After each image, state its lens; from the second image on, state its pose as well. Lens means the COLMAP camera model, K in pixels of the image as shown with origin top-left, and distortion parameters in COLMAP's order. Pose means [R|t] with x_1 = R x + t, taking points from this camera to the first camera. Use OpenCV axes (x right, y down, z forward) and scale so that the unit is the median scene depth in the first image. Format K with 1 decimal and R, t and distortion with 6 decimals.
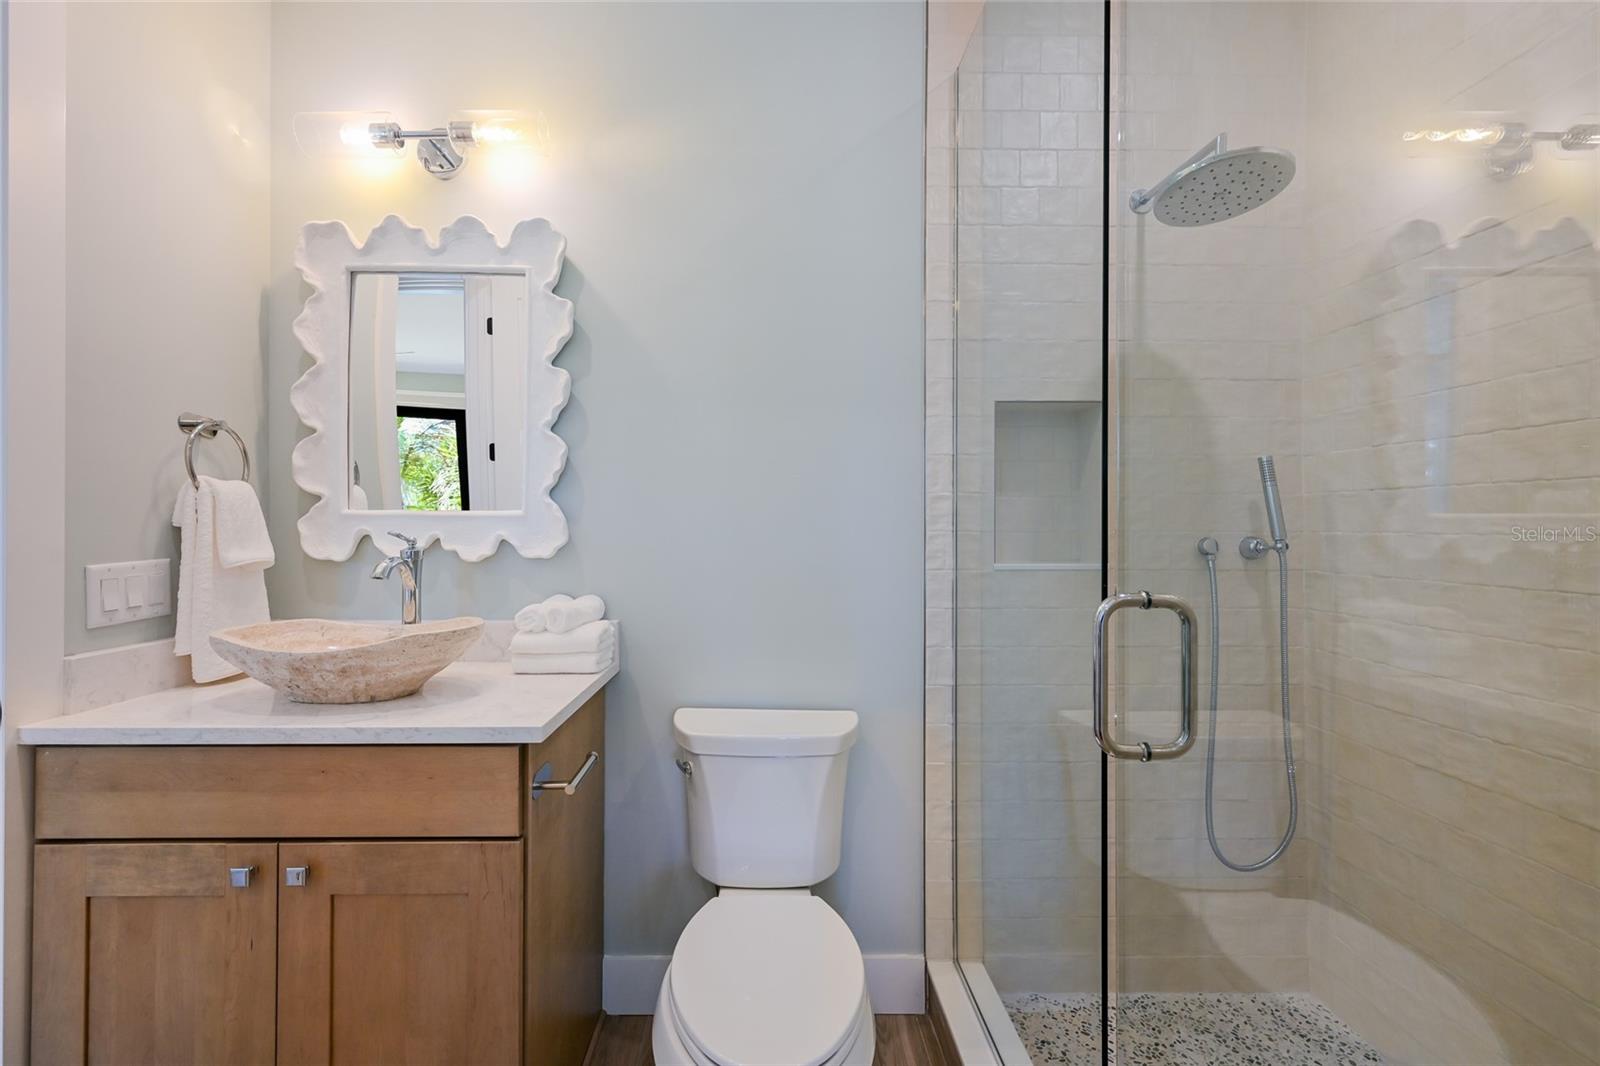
lens RADIAL K [[630.8, 0, 795.1], [0, 630.8, 531.2], [0, 0, 1]] dist [-0.000741, 0.001070]
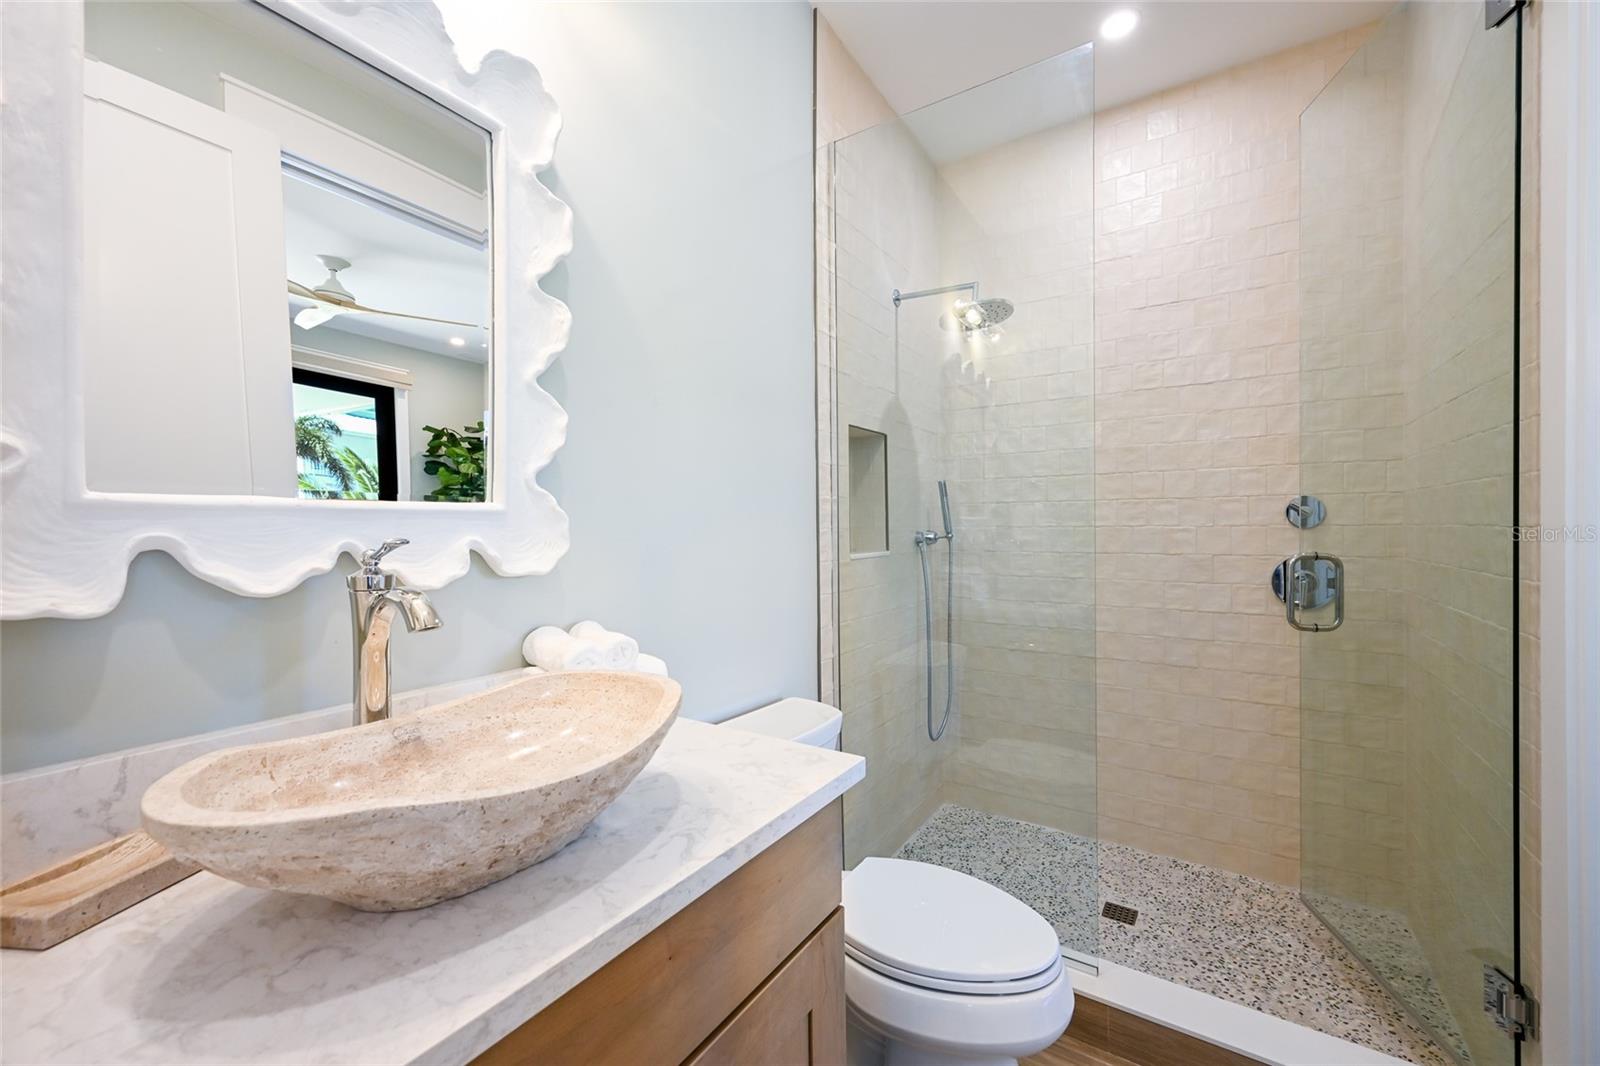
lens RADIAL K [[630.8, 0, 801.9], [0, 630.8, 523.3], [0, 0, 1]] dist [-0.000741, 0.001070]
pose [[0.556736, -0.003064, 0.830684, -0.795476], [0.004297, 0.999990, 0.000808, -0.011586], [-0.830678, 0.003119, 0.556744, 0.394686]]
